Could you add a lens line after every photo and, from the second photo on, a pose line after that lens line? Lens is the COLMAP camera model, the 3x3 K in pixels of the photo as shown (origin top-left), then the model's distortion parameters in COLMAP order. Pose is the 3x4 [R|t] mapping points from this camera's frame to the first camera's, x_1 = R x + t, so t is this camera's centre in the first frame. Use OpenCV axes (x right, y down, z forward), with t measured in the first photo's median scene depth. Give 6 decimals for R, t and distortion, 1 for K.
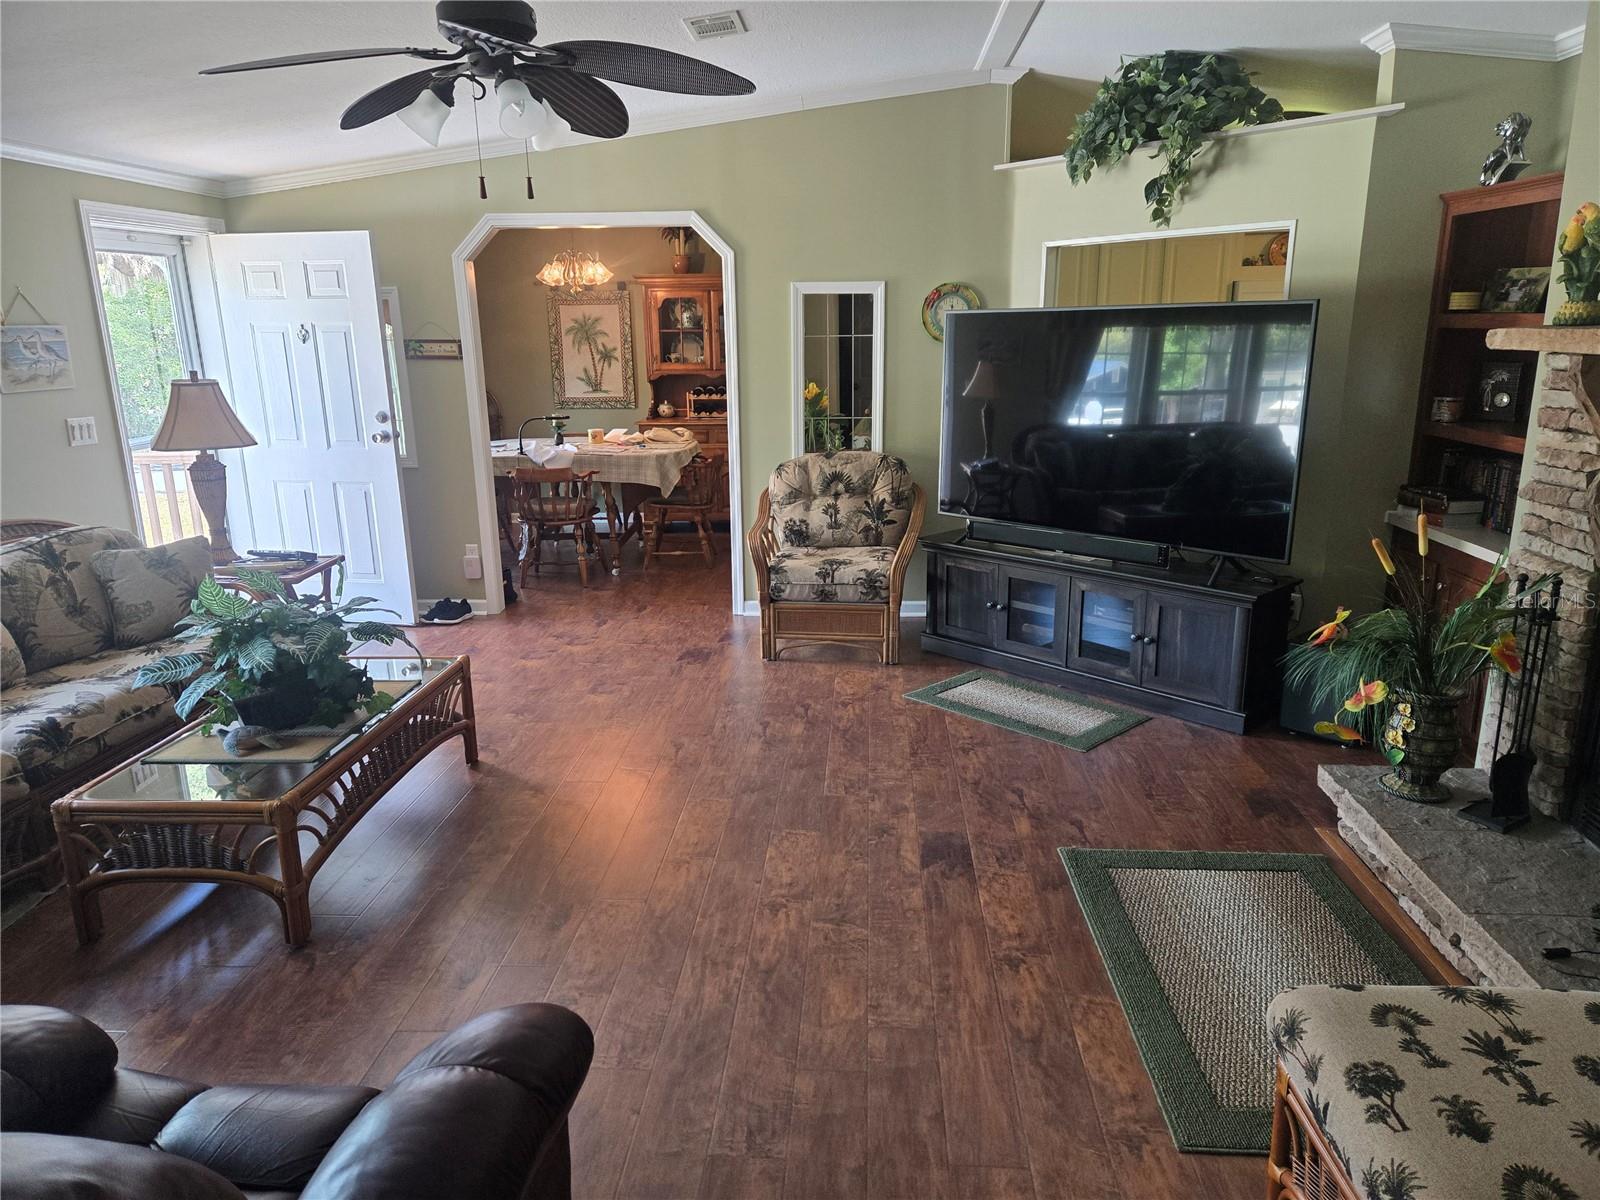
lens RADIAL K [[1079.1, 0, 800.2], [0, 1079.1, 600.7], [0, 0, 1]] dist [0.050918, 0.001642]
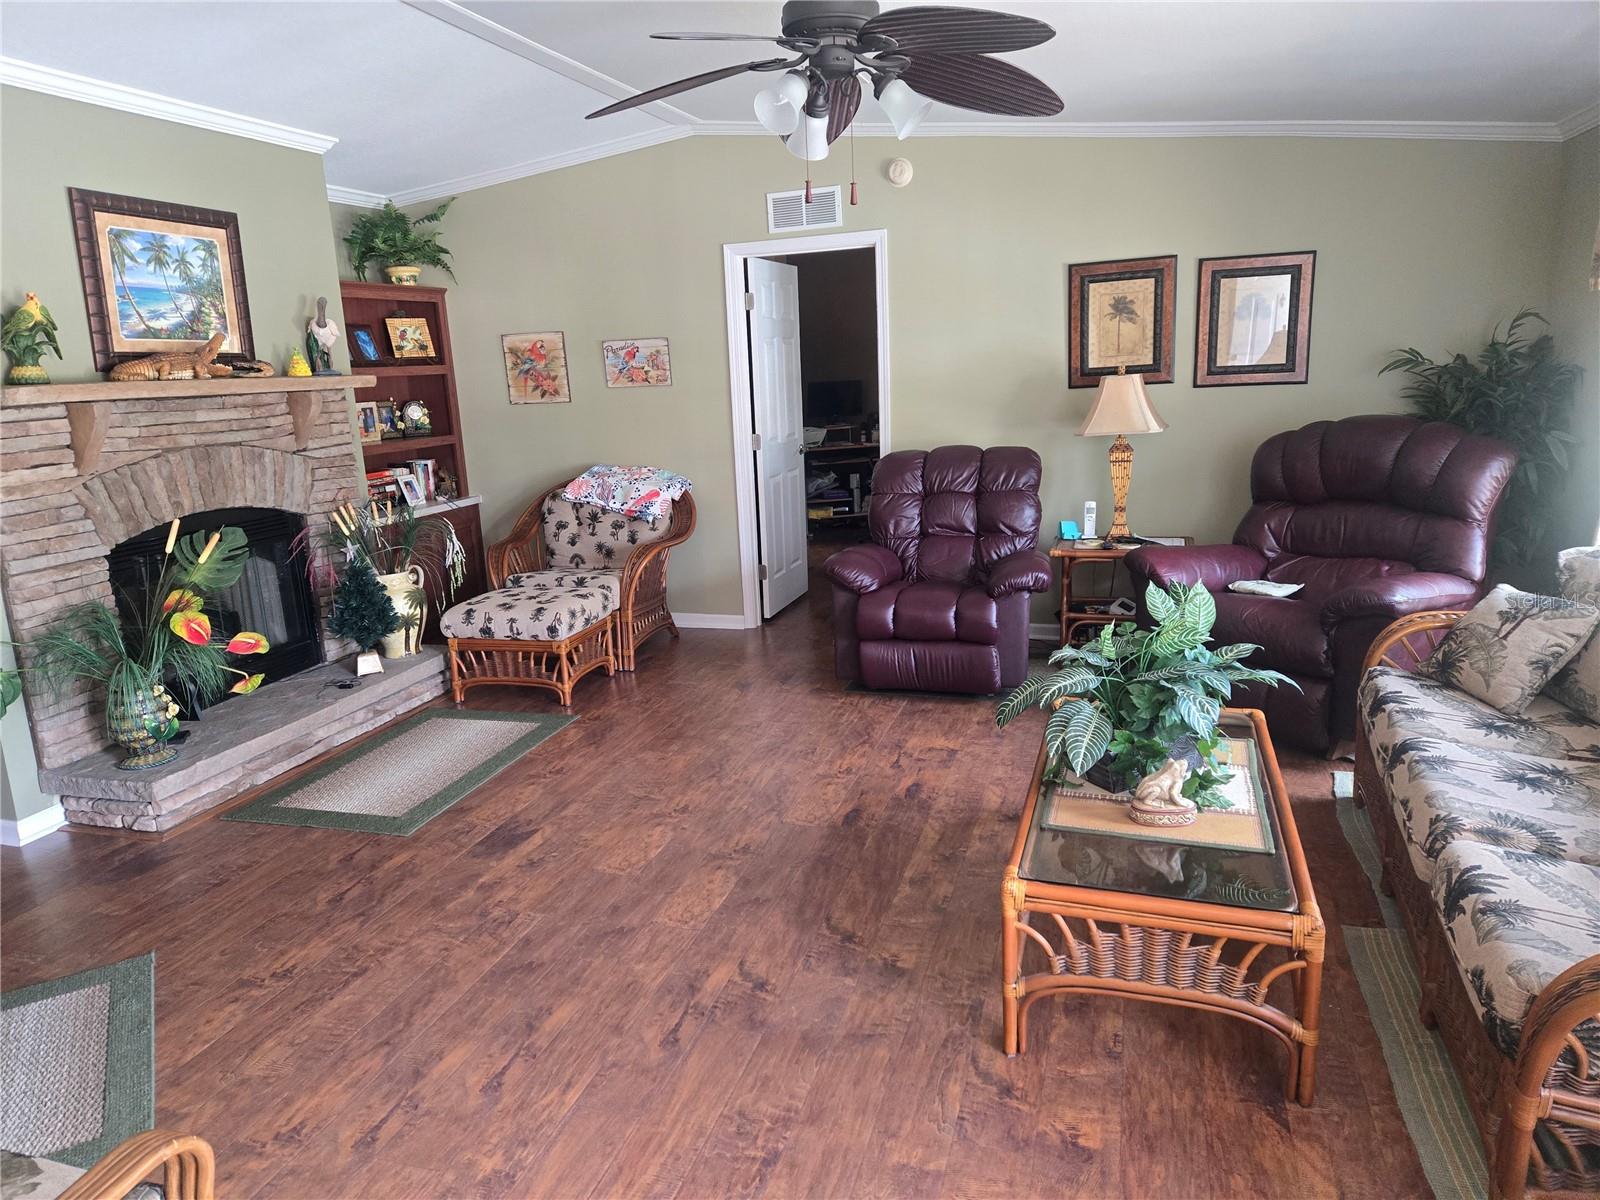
lens RADIAL K [[1079.1, 0, 797.0], [0, 1079.1, 596.5], [0, 0, 1]] dist [0.050918, 0.001642]
pose [[-0.969244, -0.000543, 0.246101, -0.424958], [0.113114, 0.887128, 0.447448, -0.444311], [-0.218566, 0.461524, -0.859782, 1.795632]]
